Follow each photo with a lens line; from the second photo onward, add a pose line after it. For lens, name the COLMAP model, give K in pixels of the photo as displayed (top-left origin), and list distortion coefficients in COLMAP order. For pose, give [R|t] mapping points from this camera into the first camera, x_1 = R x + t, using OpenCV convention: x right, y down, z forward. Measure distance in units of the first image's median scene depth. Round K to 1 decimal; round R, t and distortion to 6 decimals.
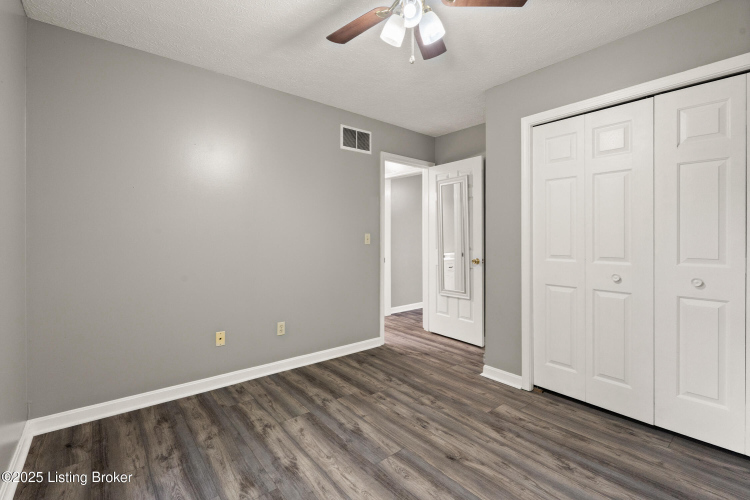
lens RADIAL K [[336.1, 0, 376.1], [0, 336.1, 246.8], [0, 0, 1]] dist [0.000662, 0.000379]
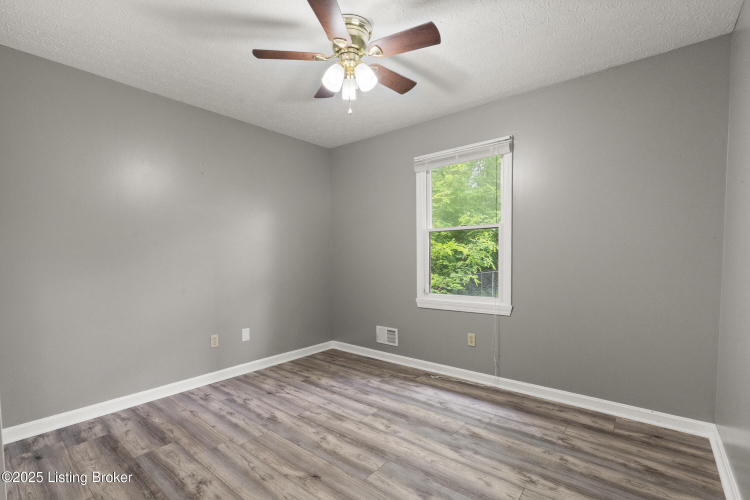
lens RADIAL K [[336.1, 0, 376.1], [0, 336.1, 246.8], [0, 0, 1]] dist [0.000662, 0.000379]
pose [[-0.980085, 0.001902, -0.198567, 0.245537], [-0.000190, 0.999945, 0.010513, -0.059757], [0.198576, 0.010341, -0.980031, 2.006122]]
